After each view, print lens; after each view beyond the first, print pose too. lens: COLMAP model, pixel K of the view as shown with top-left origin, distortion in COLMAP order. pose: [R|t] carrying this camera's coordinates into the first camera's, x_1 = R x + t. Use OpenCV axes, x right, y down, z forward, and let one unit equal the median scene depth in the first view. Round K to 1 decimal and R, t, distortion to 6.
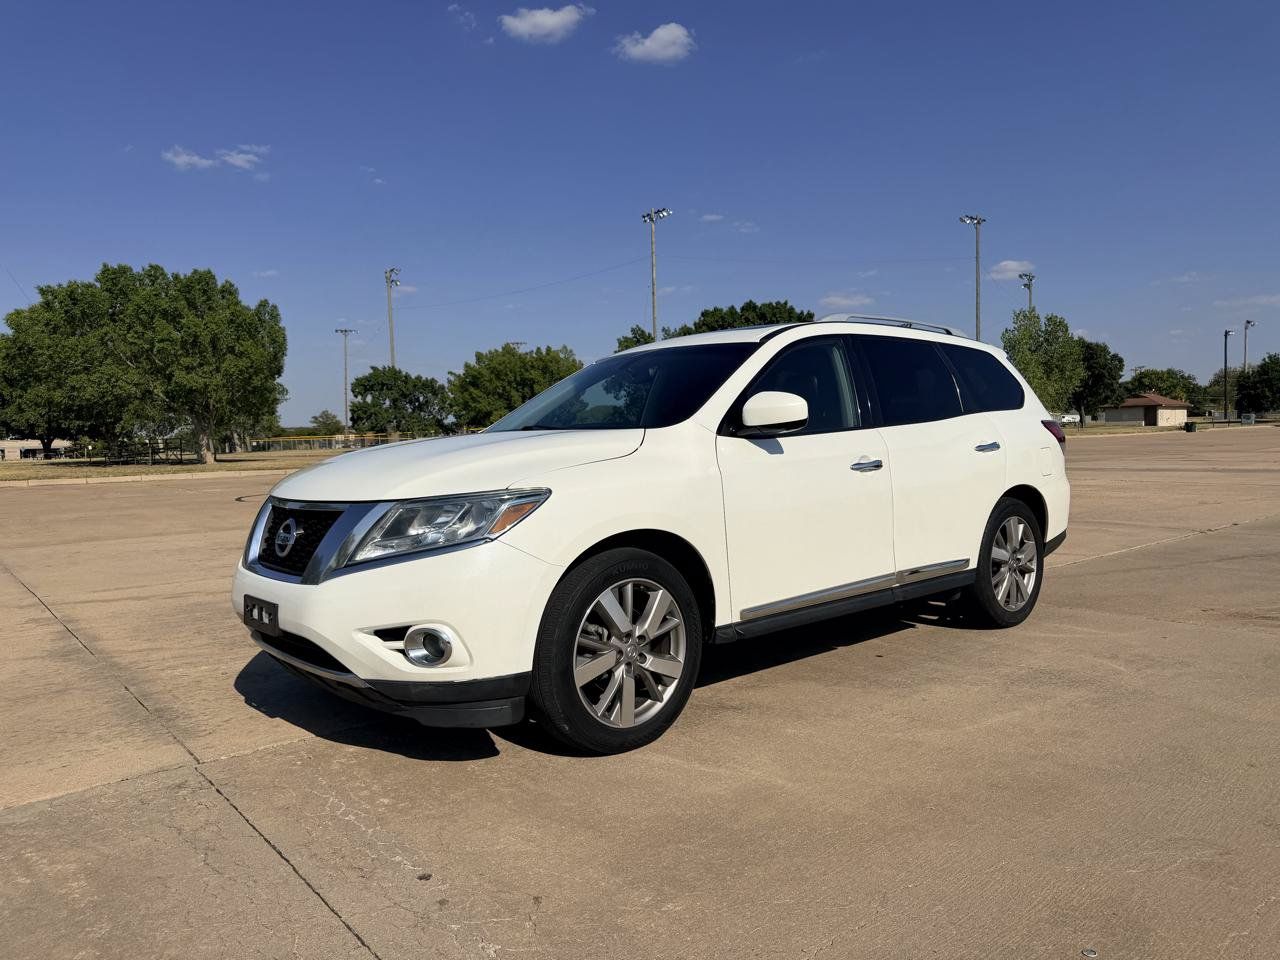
lens RADIAL K [[905.7, 0, 651.7], [0, 905.7, 481.6], [0, 0, 1]] dist [0.033444, -0.044102]
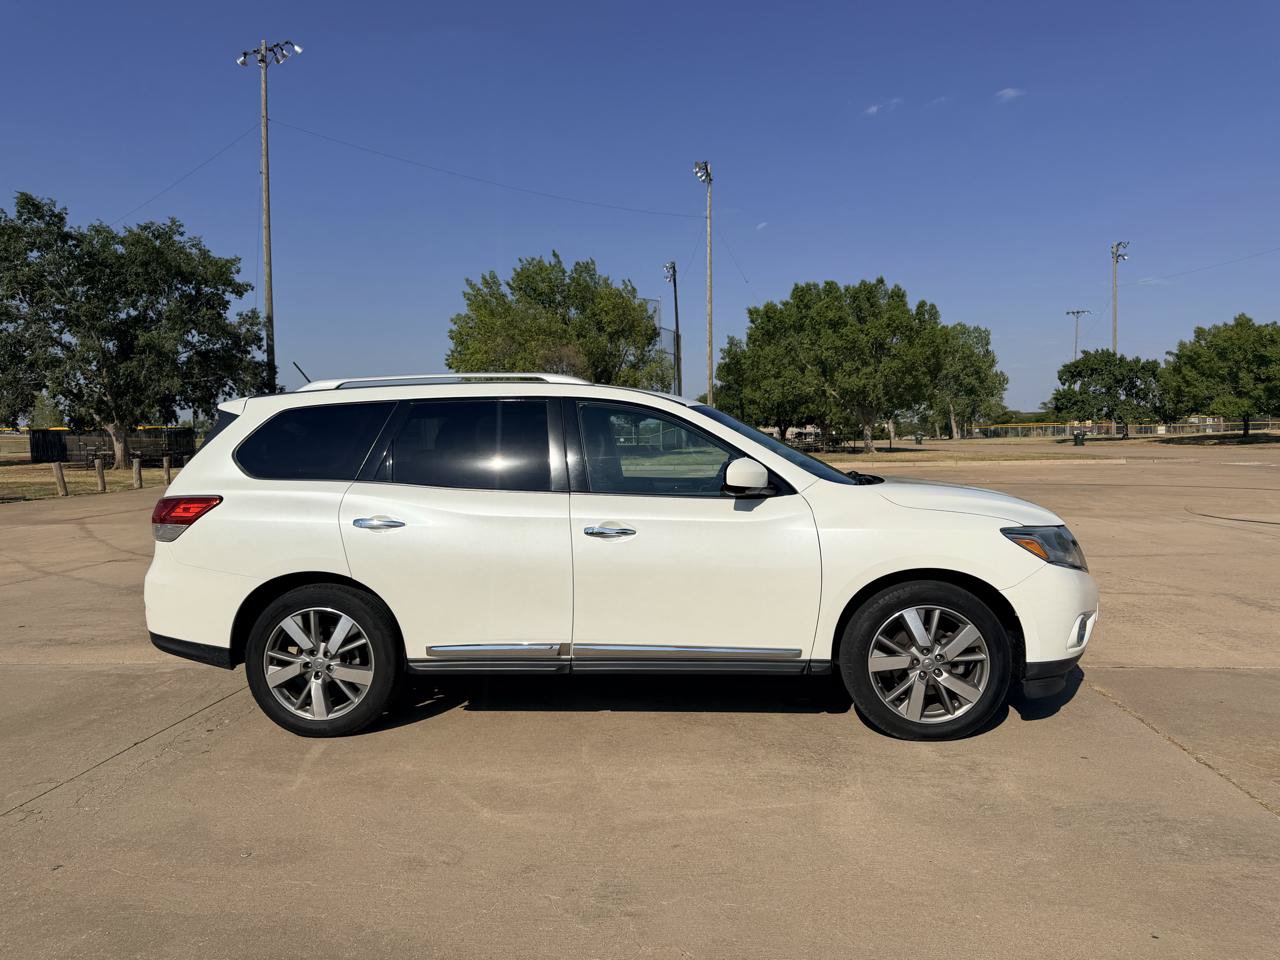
lens RADIAL K [[905.7, 0, 654.0], [0, 905.7, 471.5], [0, 0, 1]] dist [0.033444, -0.044102]
pose [[0.711147, 0.039413, -0.701937, 0.137655], [-0.035352, 0.999169, 0.020287, -0.015134], [0.702153, 0.010388, 0.711950, 0.041728]]
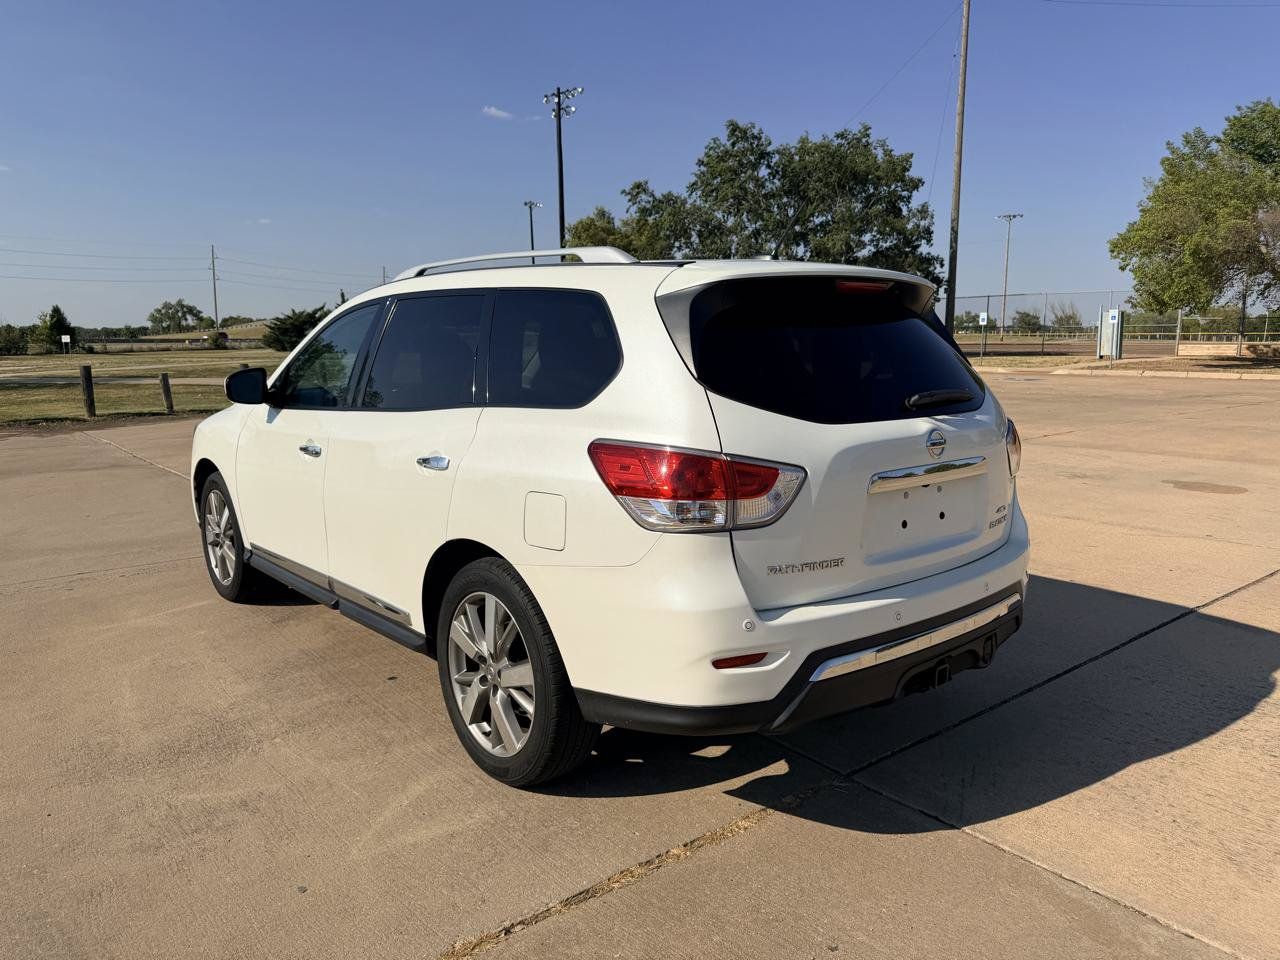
lens RADIAL K [[905.7, 0, 640.0], [0, 905.7, 487.9], [0, 0, 1]] dist [0.033444, -0.044102]
pose [[-0.013557, 0.183709, -0.982887, 0.161139], [-0.042696, 0.981975, 0.184127, -0.023153], [0.998996, 0.044461, -0.005469, 0.187450]]
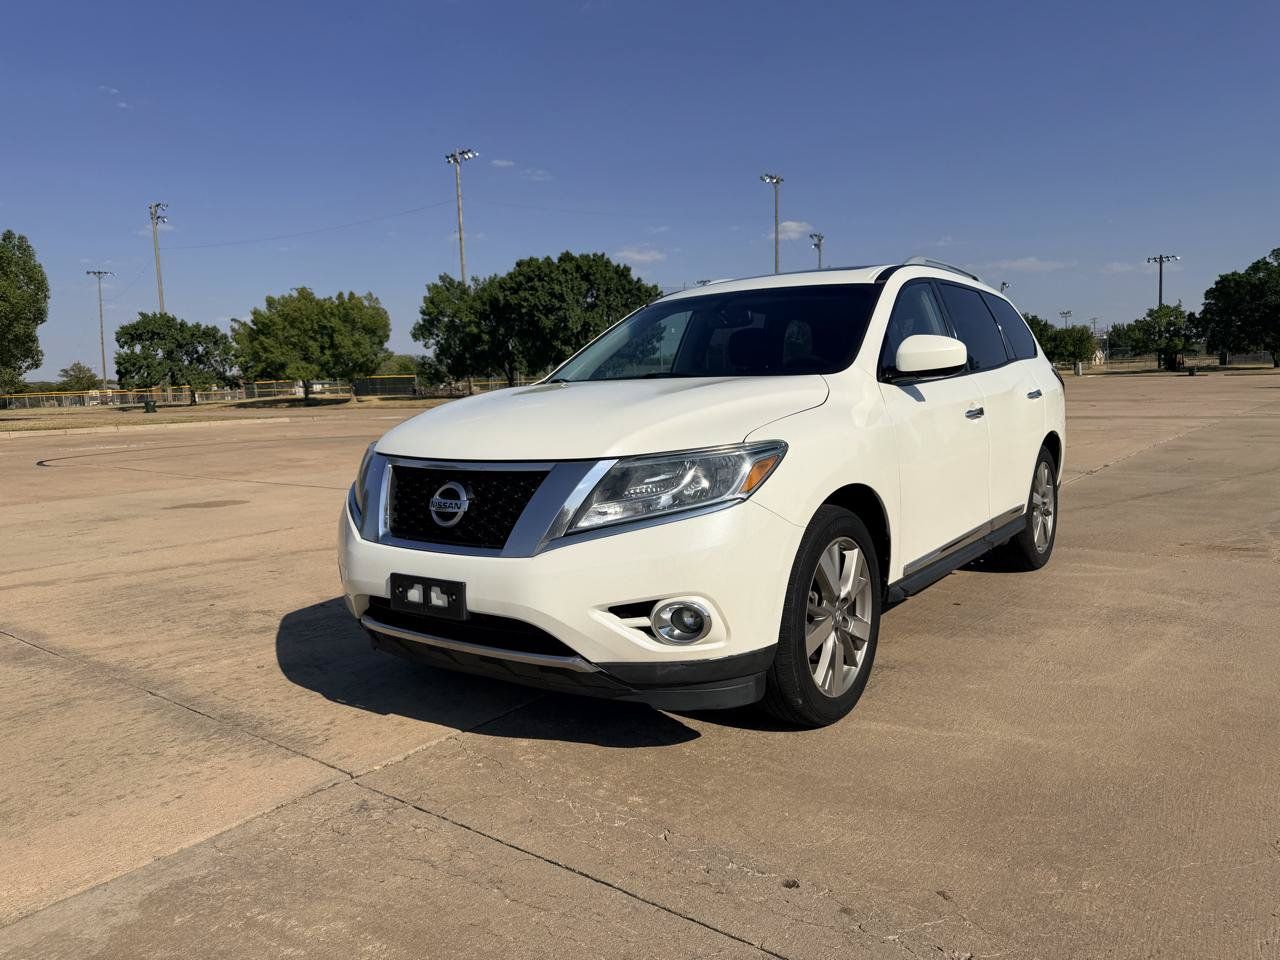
lens RADIAL K [[905.7, 0, 653.1], [0, 905.7, 486.6], [0, 0, 1]] dist [0.033444, -0.044102]
pose [[0.975616, -0.027663, 0.217735, -0.044342], [0.015388, 0.998205, 0.057871, -0.000072], [-0.218945, -0.053110, 0.974291, 0.015438]]
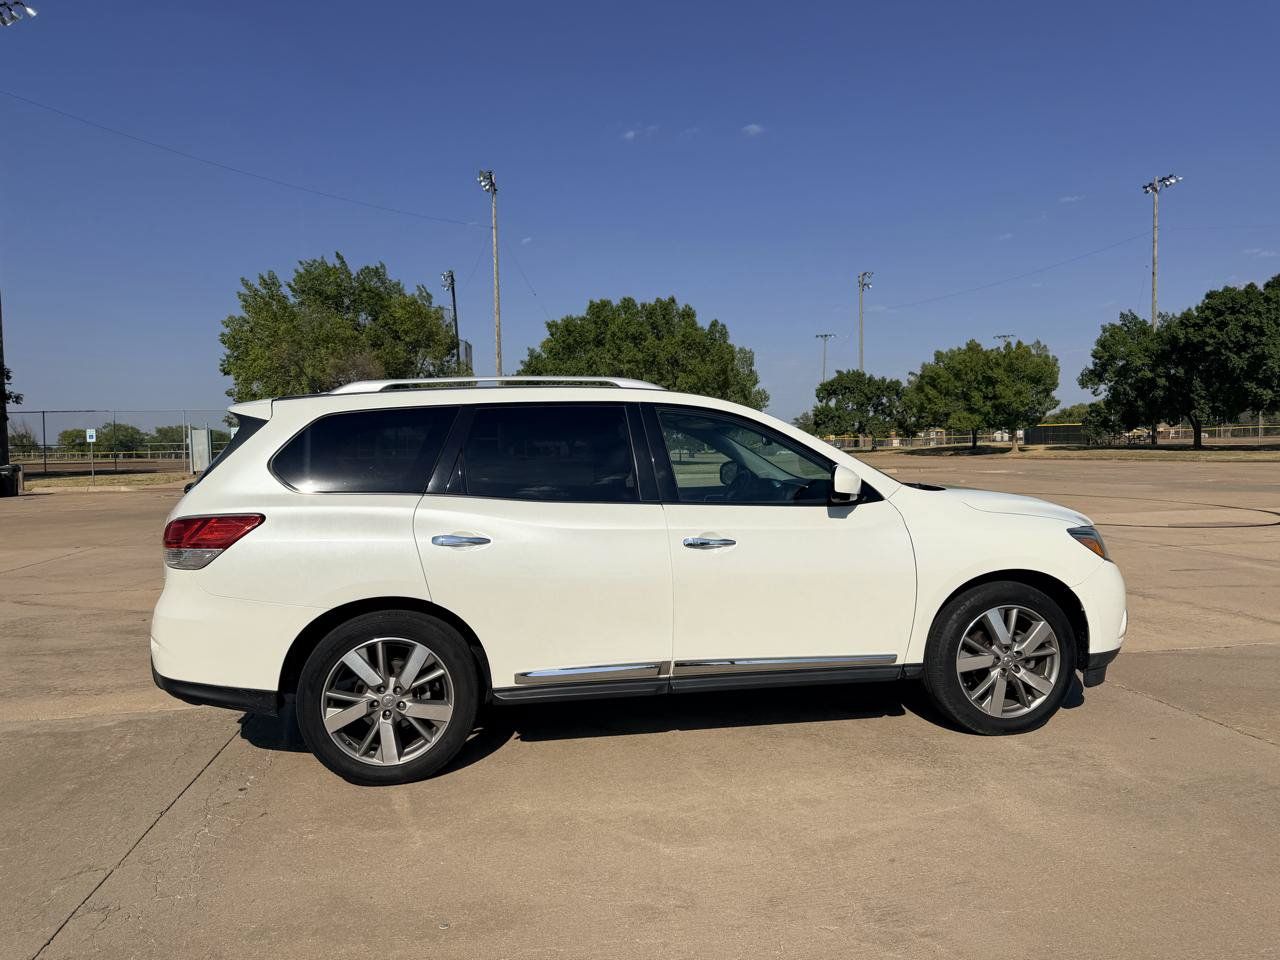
lens RADIAL K [[905.7, 0, 649.9], [0, 905.7, 480.1], [0, 0, 1]] dist [0.033444, -0.044102]
pose [[0.861169, 0.027095, -0.507597, 0.094328], [-0.026964, 0.999607, 0.007611, -0.012819], [0.507604, 0.007133, 0.861561, 0.015623]]
